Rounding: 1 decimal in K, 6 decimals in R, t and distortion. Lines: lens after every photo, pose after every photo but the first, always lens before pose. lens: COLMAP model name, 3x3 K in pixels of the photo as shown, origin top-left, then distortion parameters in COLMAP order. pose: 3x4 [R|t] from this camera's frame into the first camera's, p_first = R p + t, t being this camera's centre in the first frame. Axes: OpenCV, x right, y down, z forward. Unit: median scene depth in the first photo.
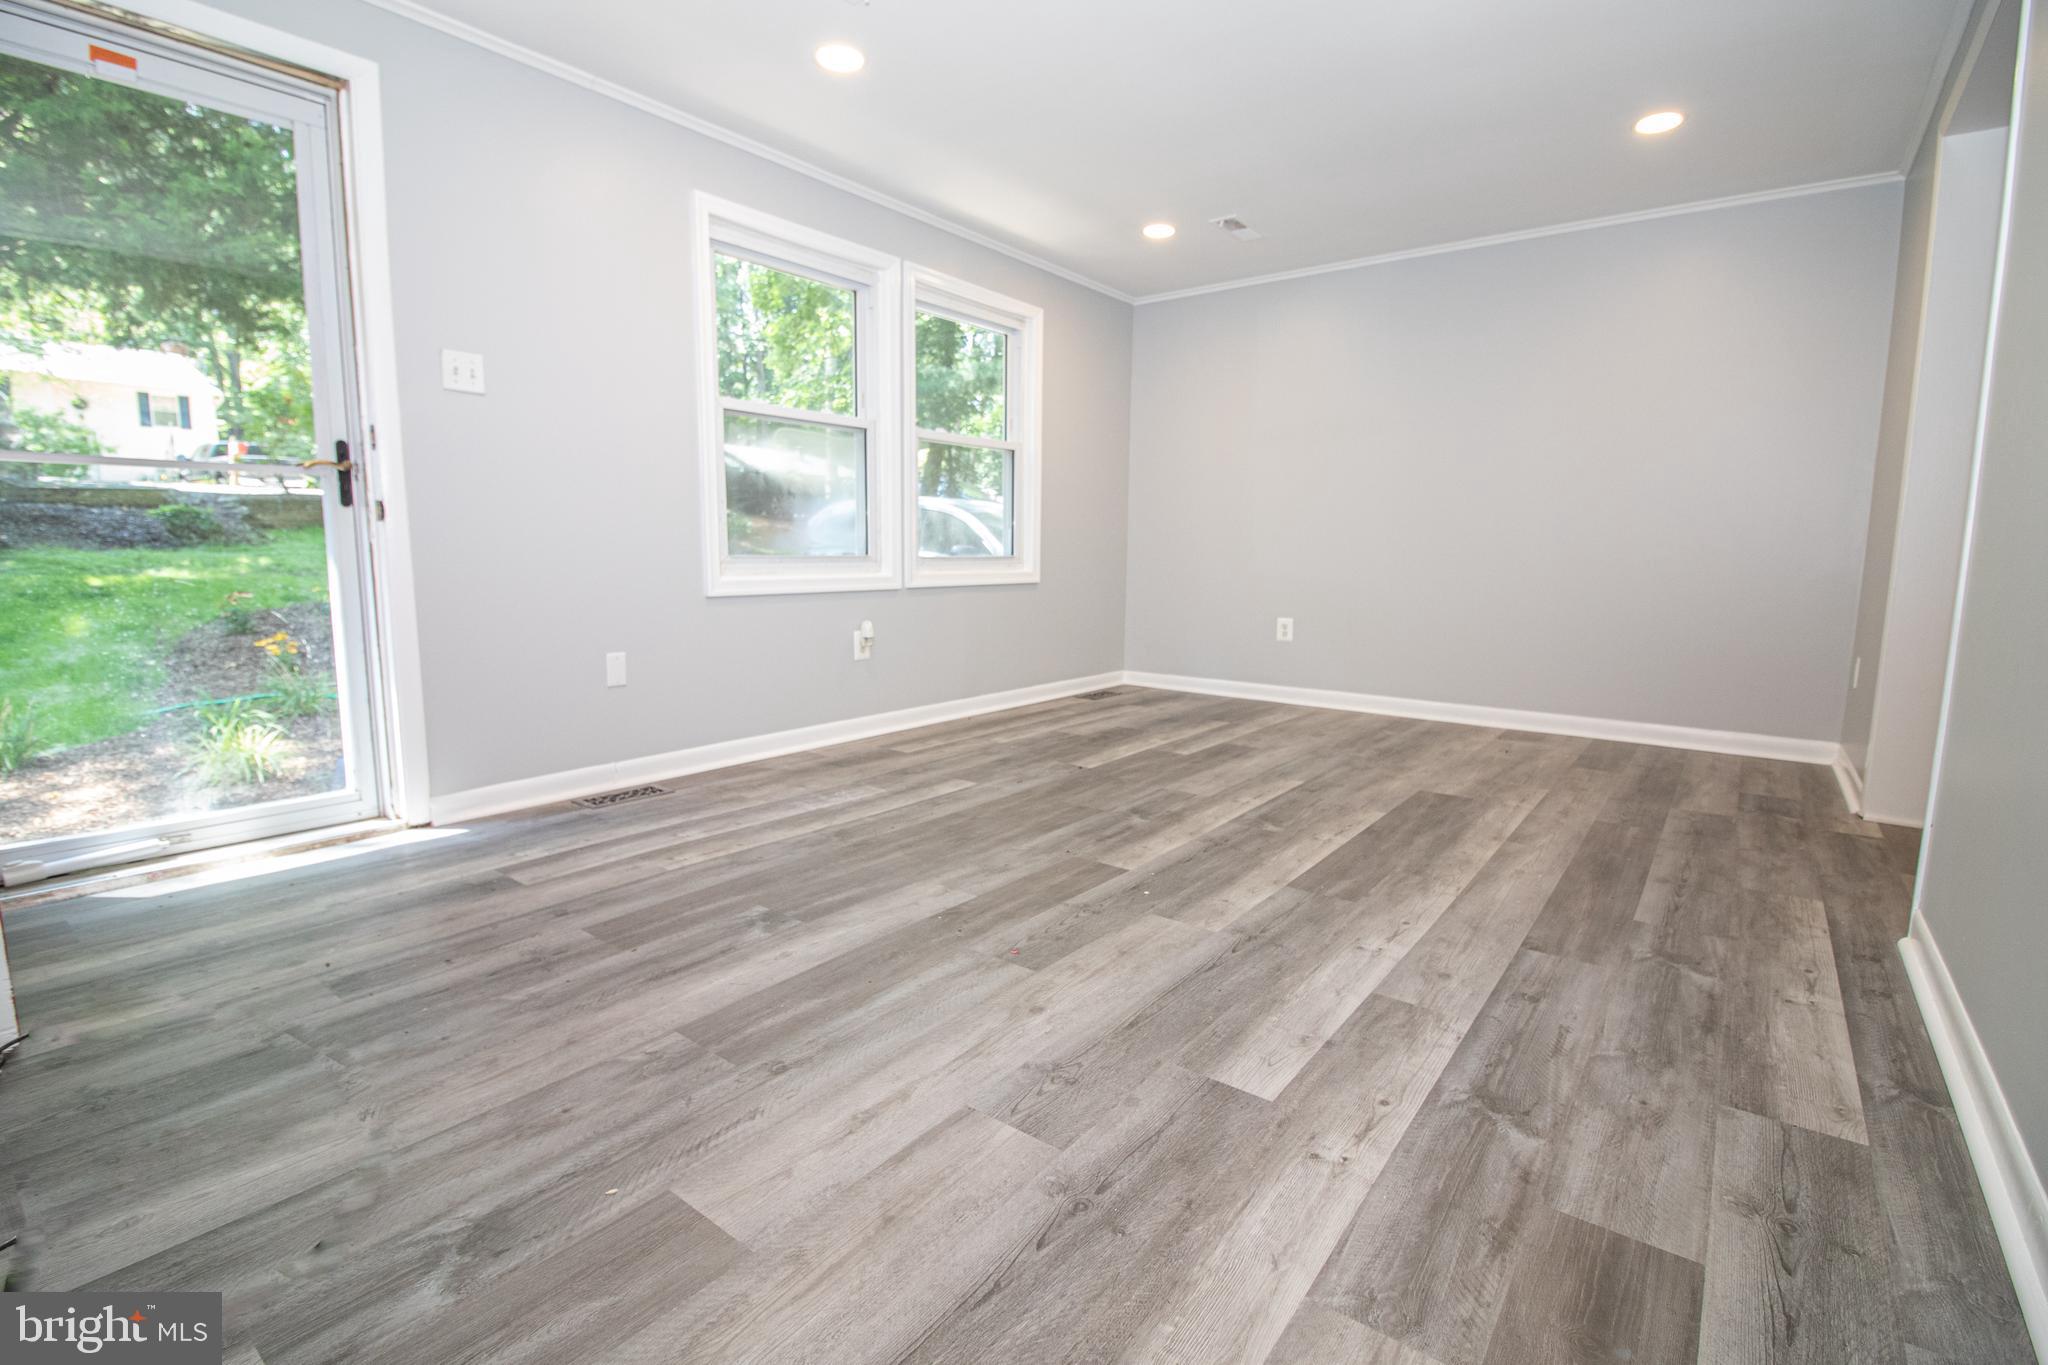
lens RADIAL K [[949.7, 0, 1029.0], [0, 949.7, 681.6], [0, 0, 1]] dist [-0.012904, -0.004033]
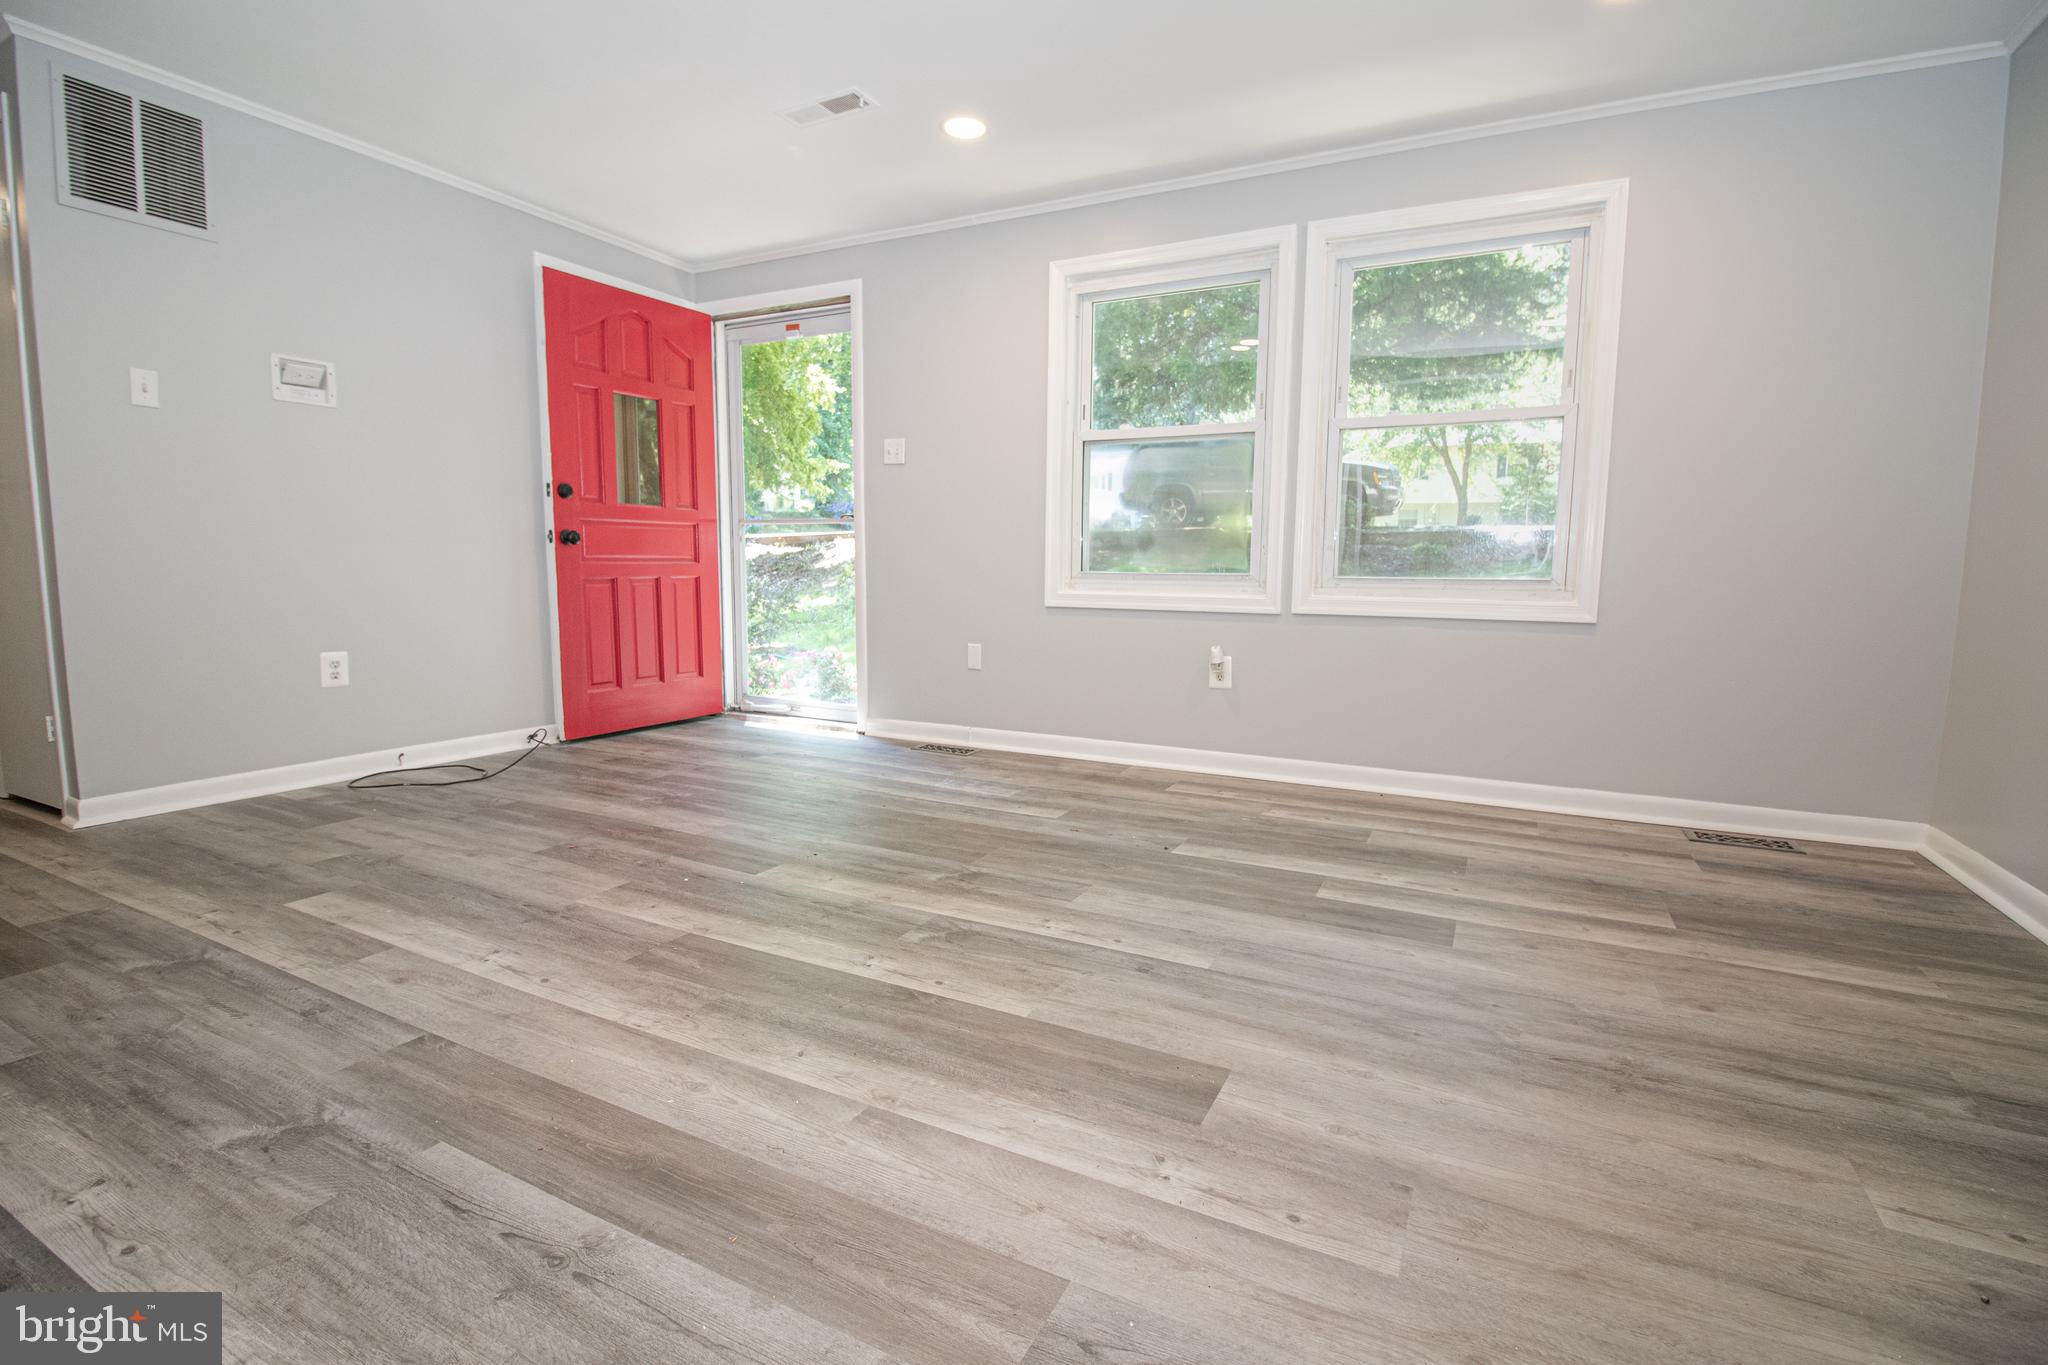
lens RADIAL K [[949.7, 0, 1033.2], [0, 949.7, 681.1], [0, 0, 1]] dist [-0.012904, -0.004033]
pose [[0.174805, 0.110552, -0.978377, 1.235472], [-0.145396, 0.985681, 0.085400, -0.146324], [0.973809, 0.127324, 0.188375, 1.184114]]
